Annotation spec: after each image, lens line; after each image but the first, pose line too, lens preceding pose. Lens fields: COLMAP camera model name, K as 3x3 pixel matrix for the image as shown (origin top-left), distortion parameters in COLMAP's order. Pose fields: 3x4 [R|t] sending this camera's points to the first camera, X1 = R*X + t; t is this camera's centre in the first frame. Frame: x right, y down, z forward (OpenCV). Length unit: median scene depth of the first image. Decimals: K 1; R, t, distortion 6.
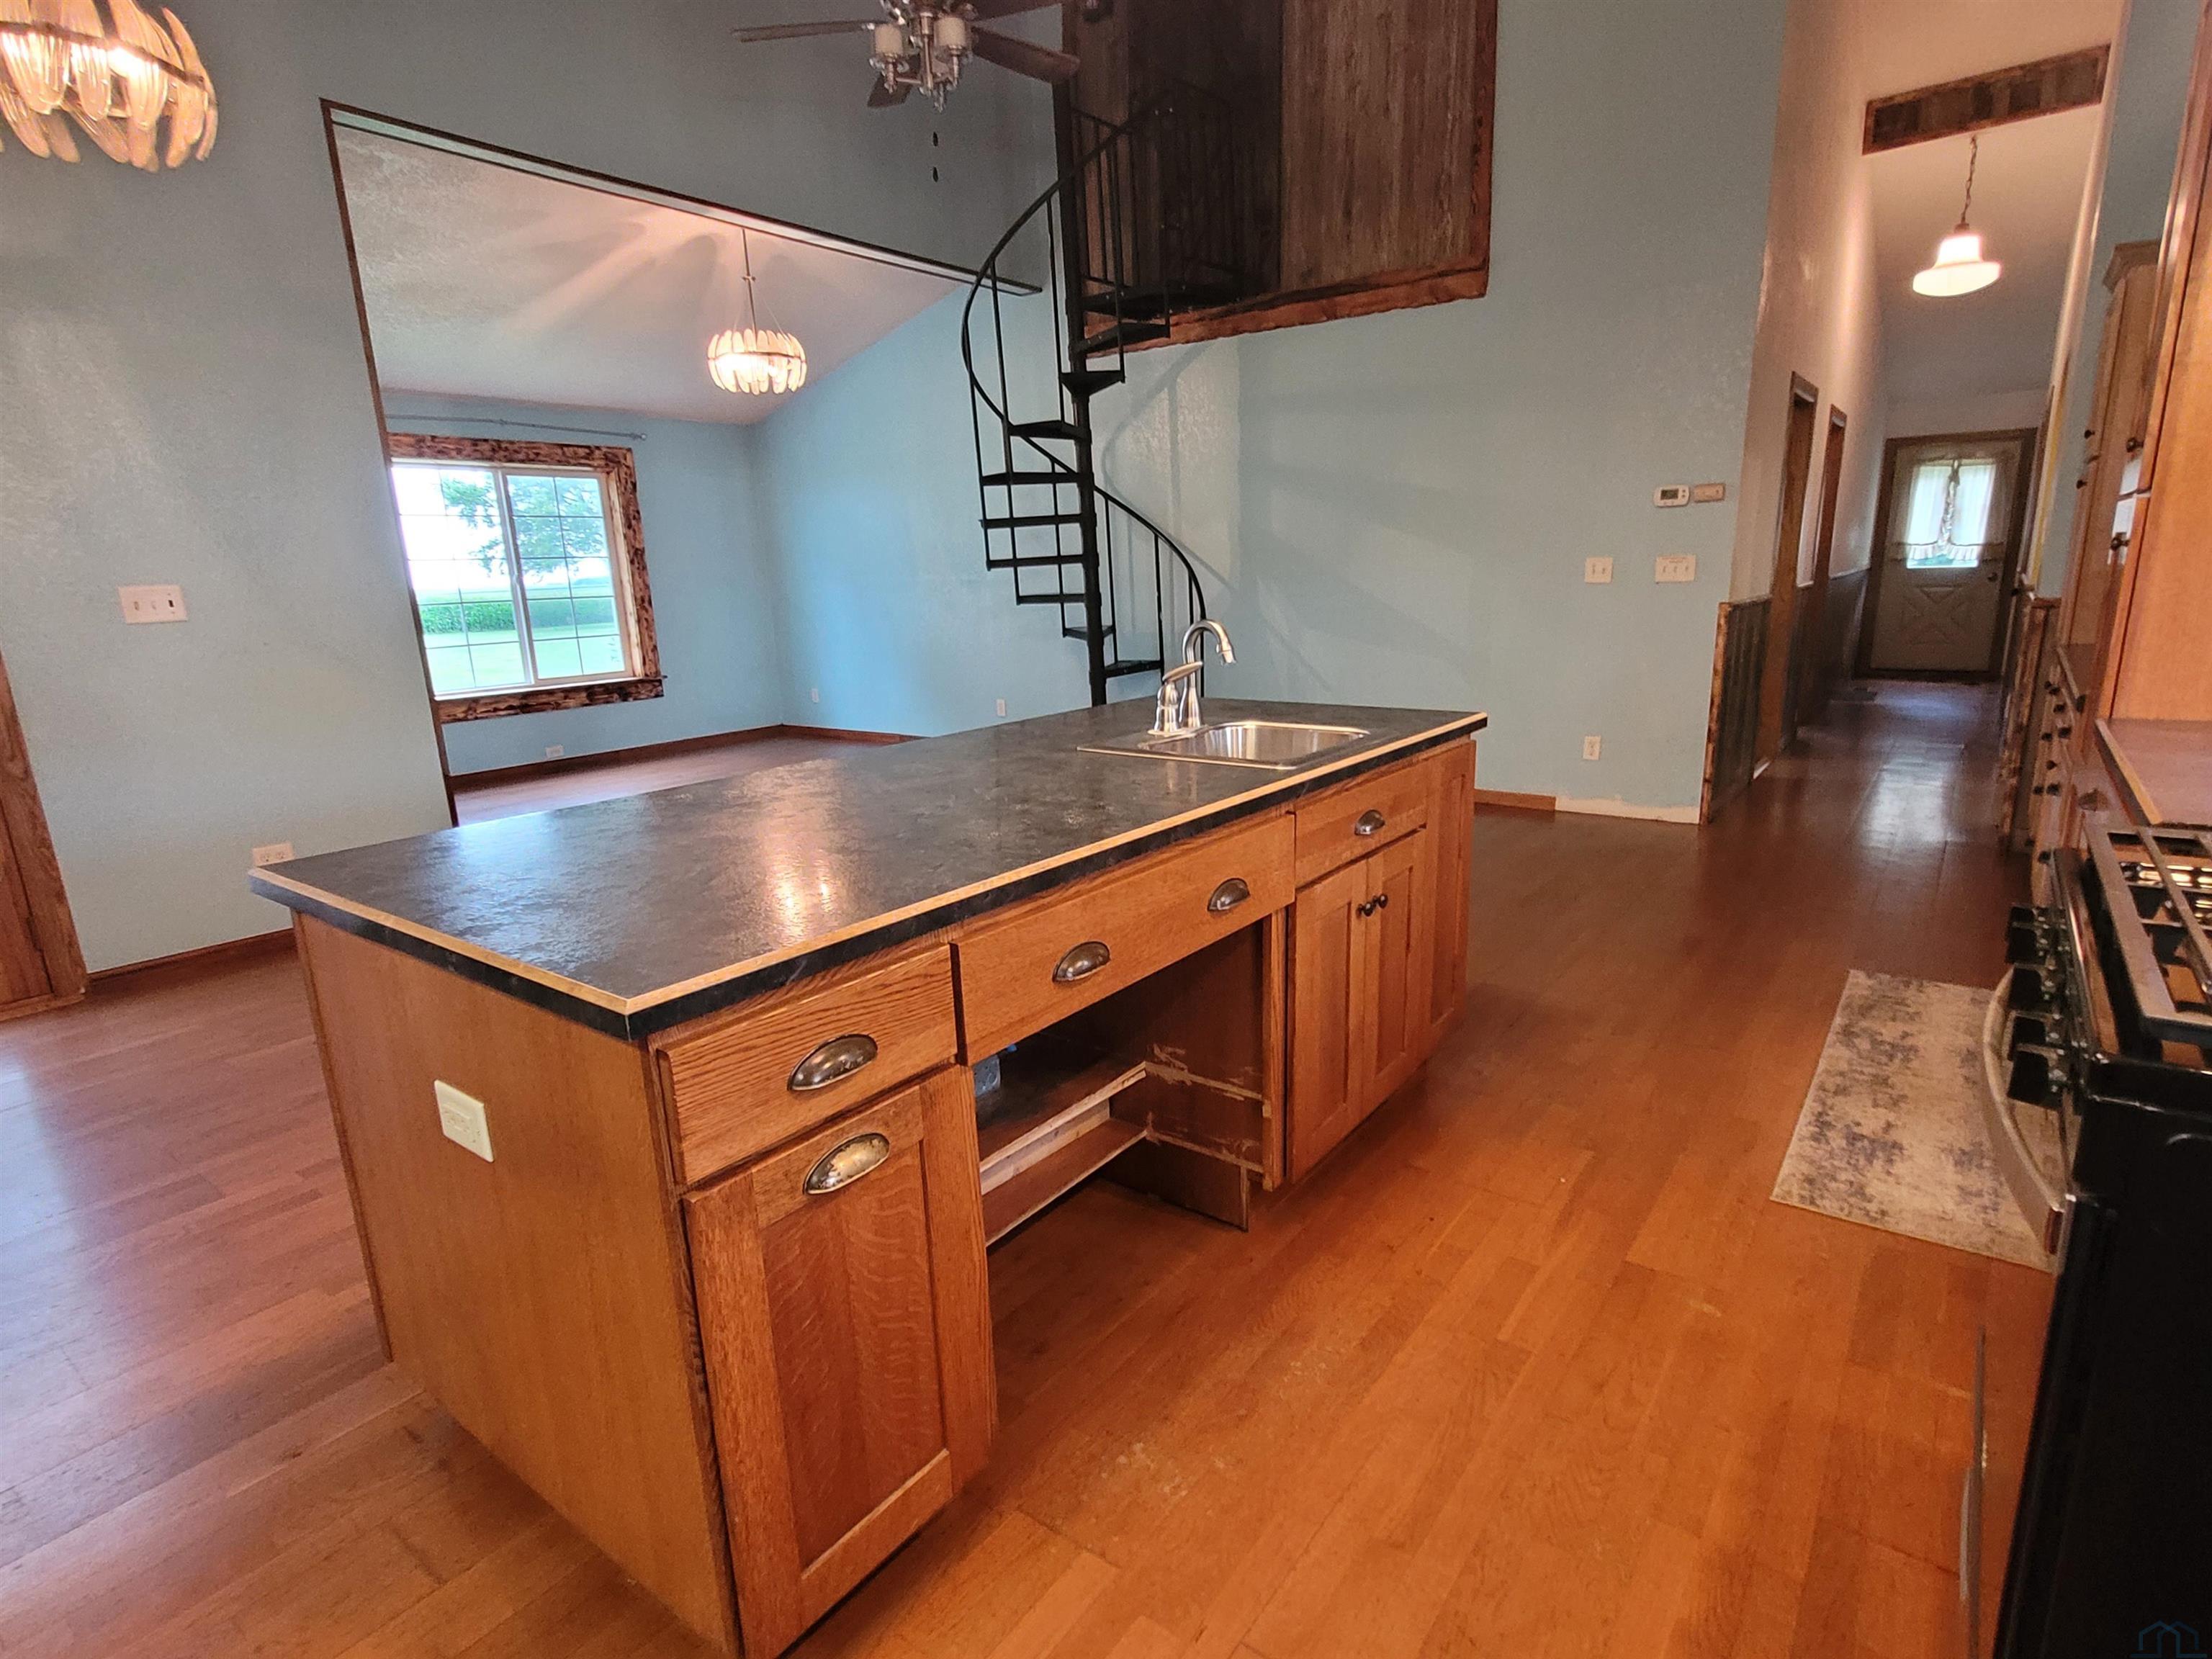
lens RADIAL K [[1136.6, 0, 1123.3], [0, 1136.6, 838.3], [0, 0, 1]] dist [0.005324, -0.001412]
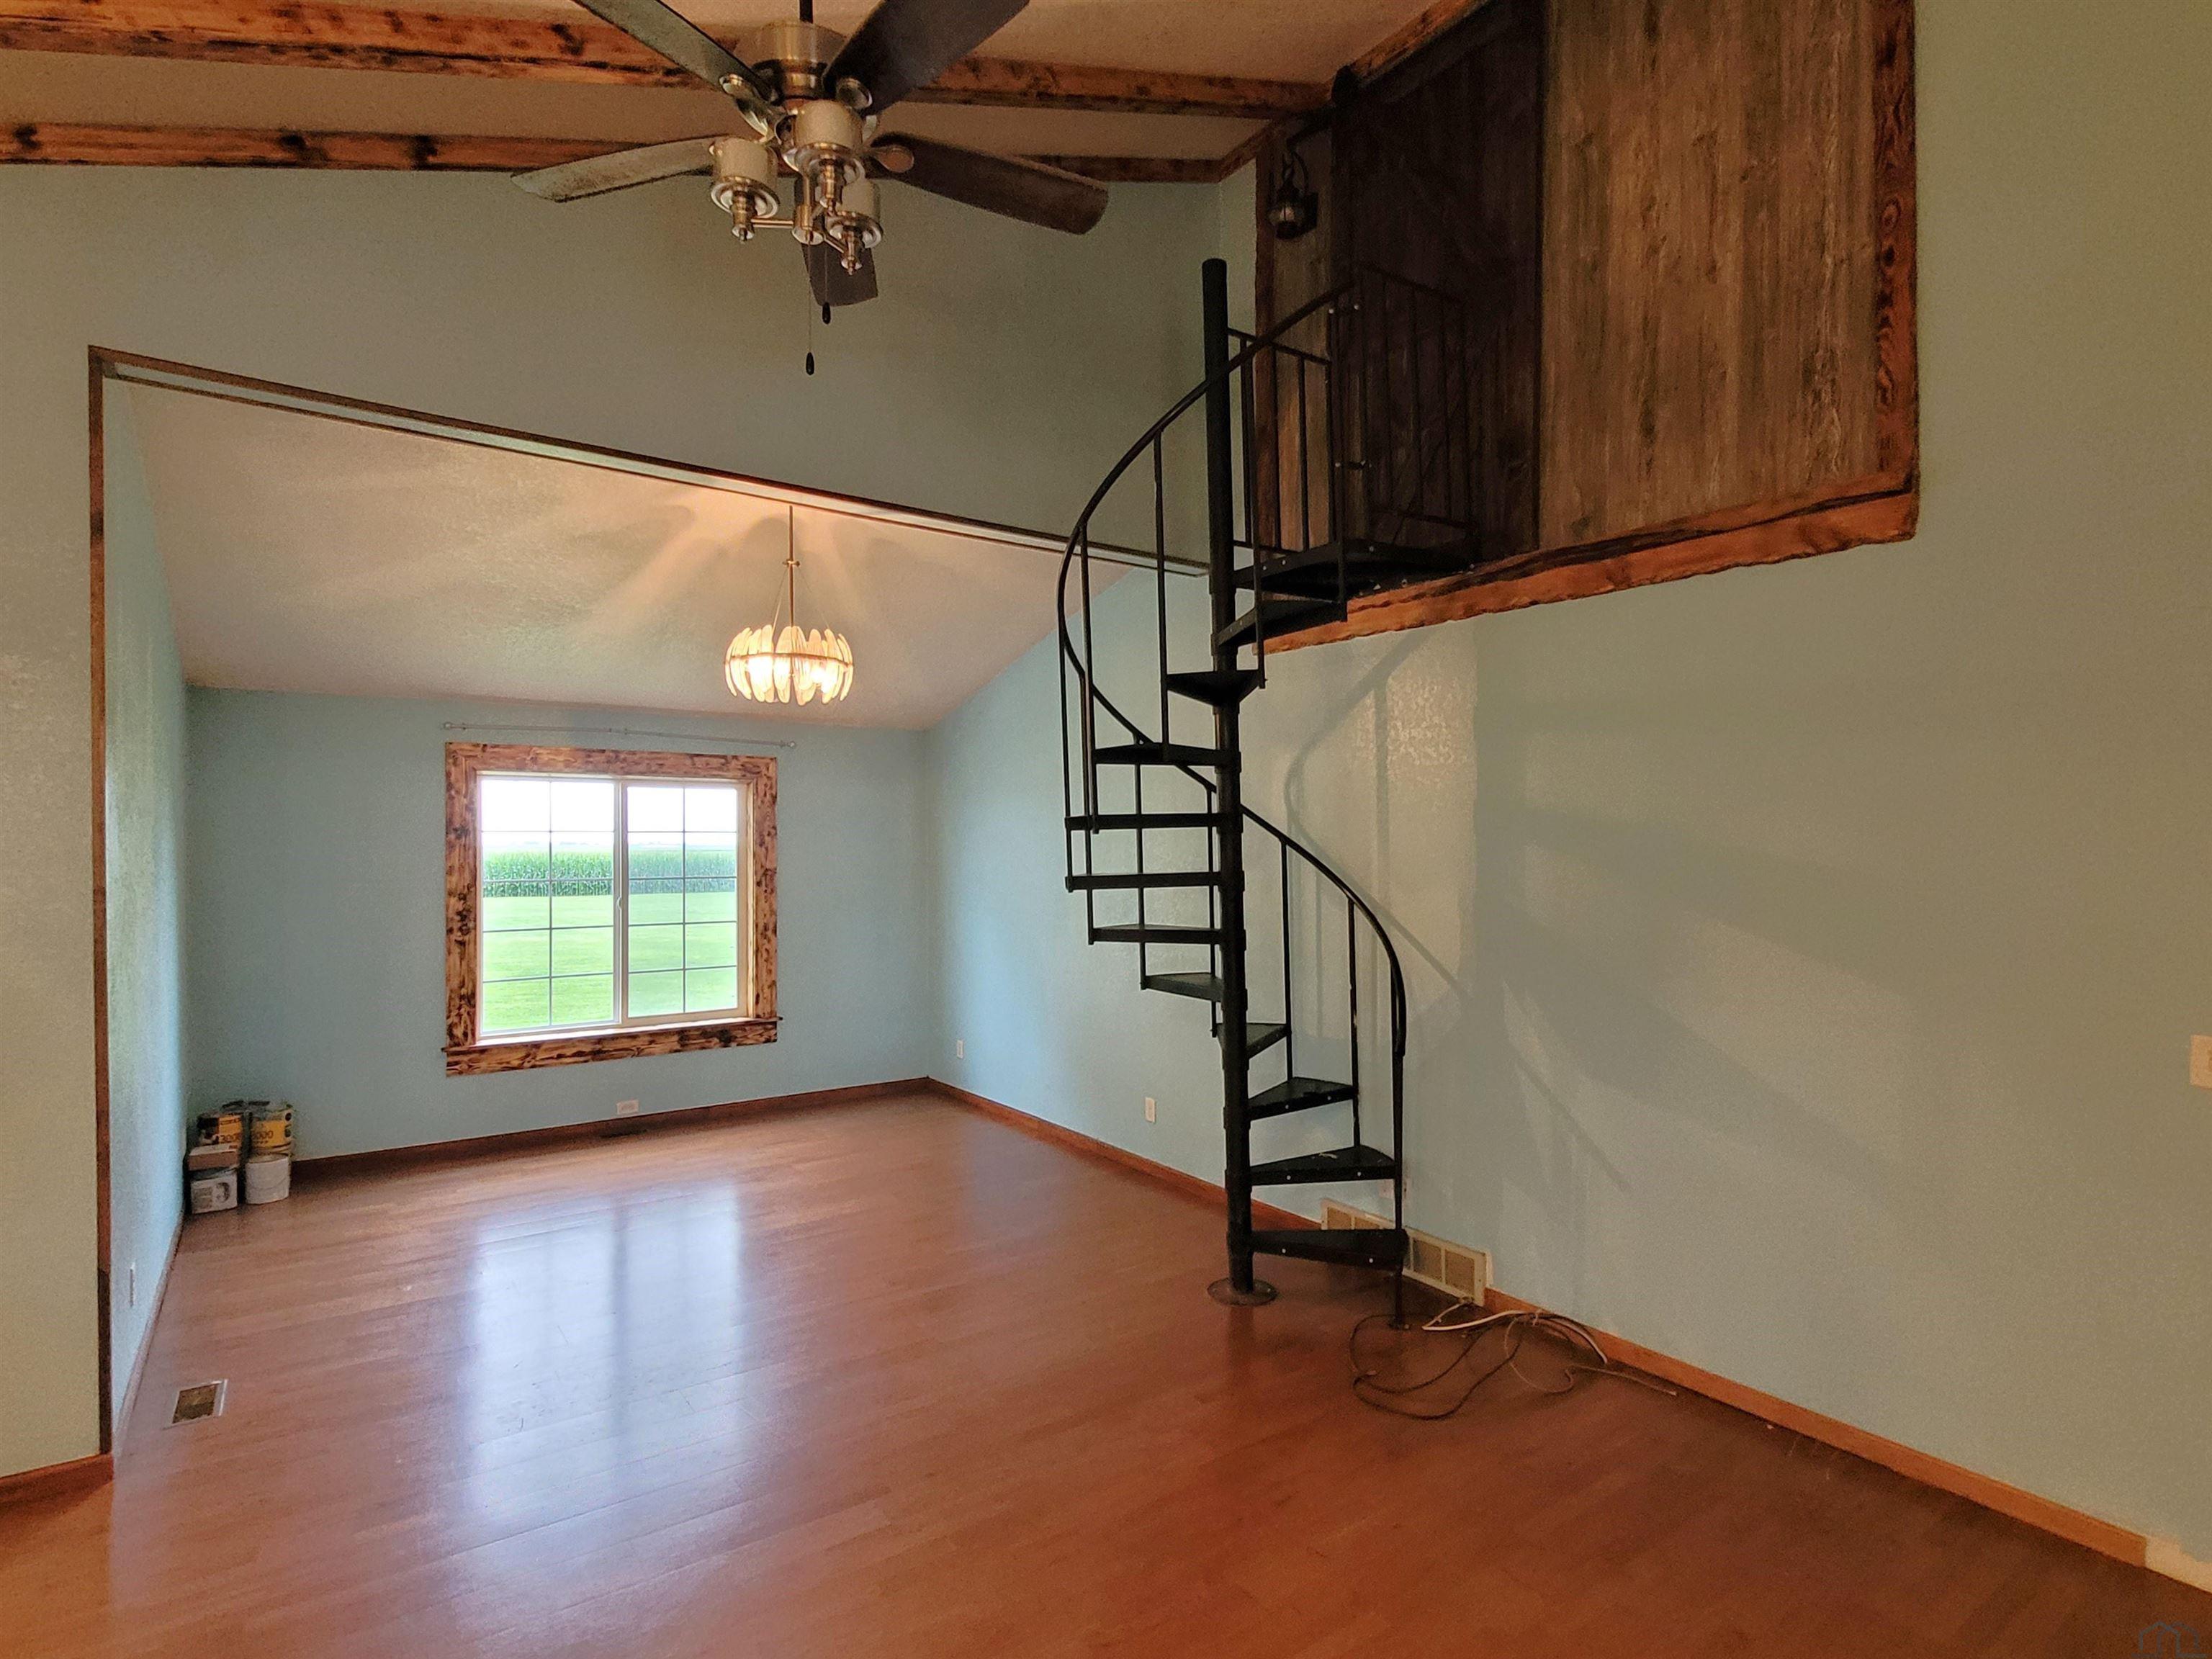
lens RADIAL K [[1136.6, 0, 1125.3], [0, 1136.6, 840.9], [0, 0, 1]] dist [0.005324, -0.001412]
pose [[0.955028, 0.032293, -0.294752, 0.111979], [-0.099654, 0.971187, -0.216485, -0.163120], [0.279268, 0.236122, 0.930729, 0.384351]]
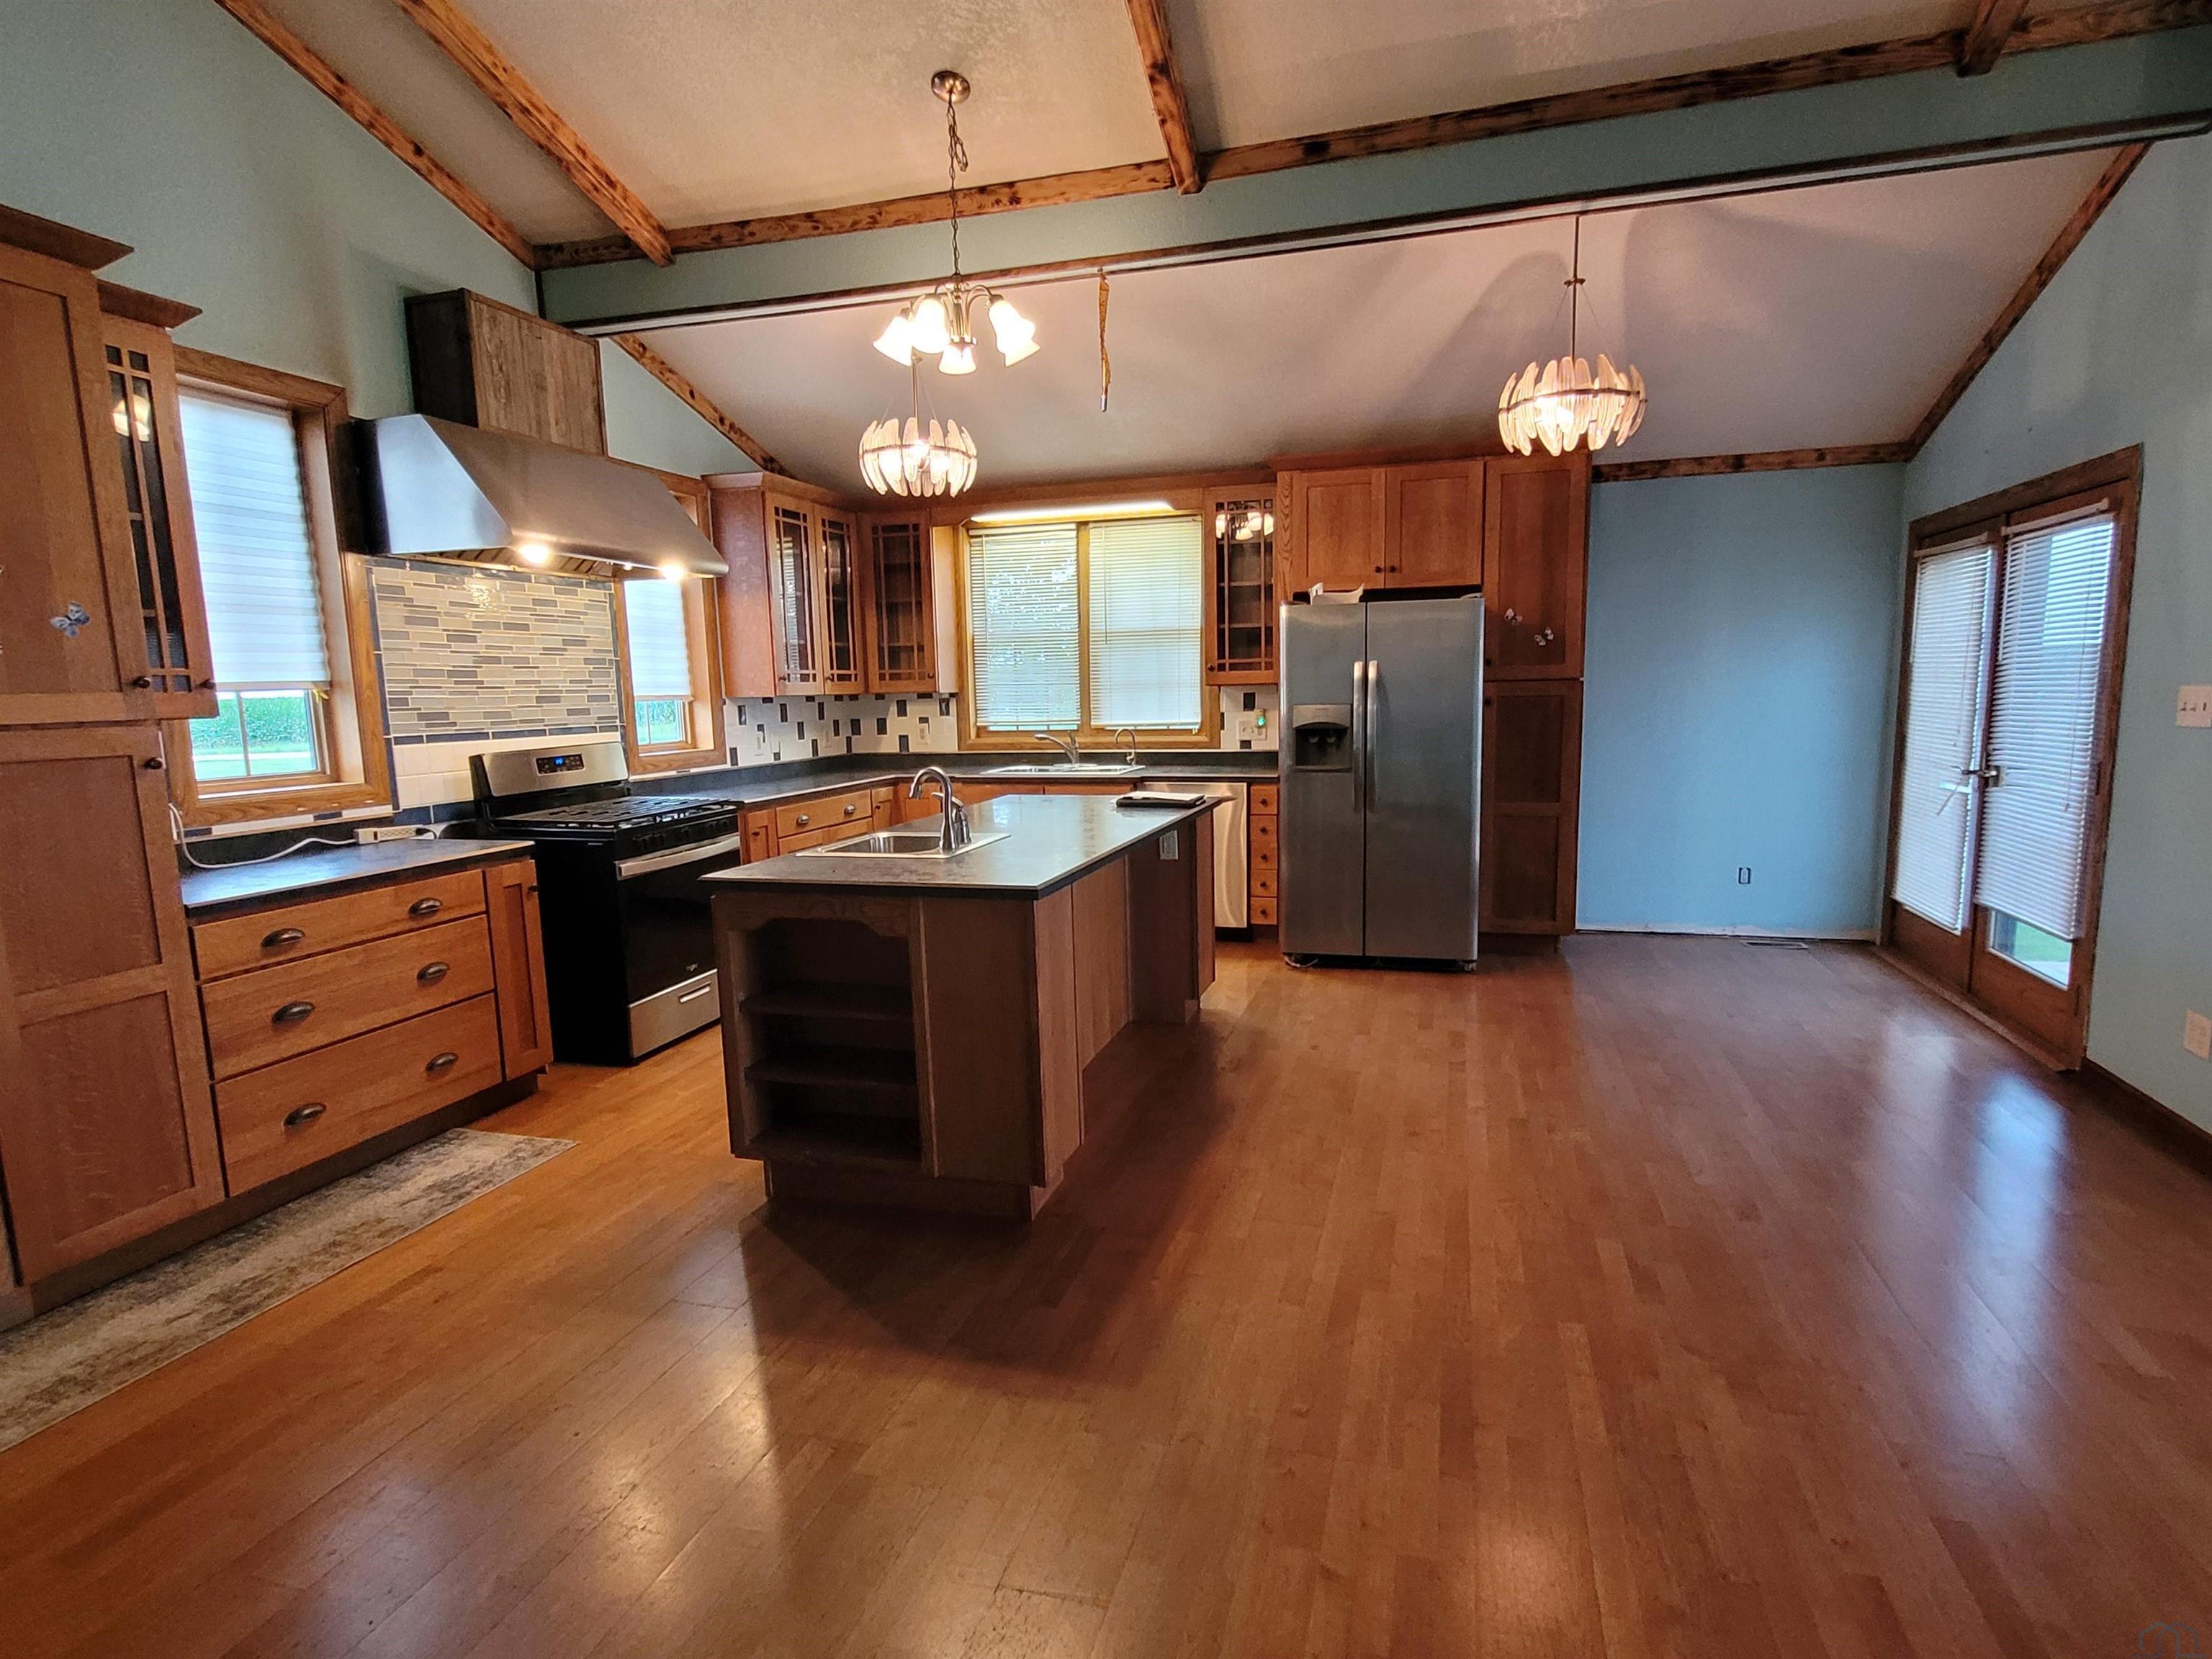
lens RADIAL K [[1136.6, 0, 1123.1], [0, 1136.6, 845.7], [0, 0, 1]] dist [0.005324, -0.001412]
pose [[-0.935088, 0.101811, -0.339477, 0.139583], [-0.032108, 0.929577, 0.367227, -0.255163], [0.352958, 0.354289, -0.865968, 0.955968]]
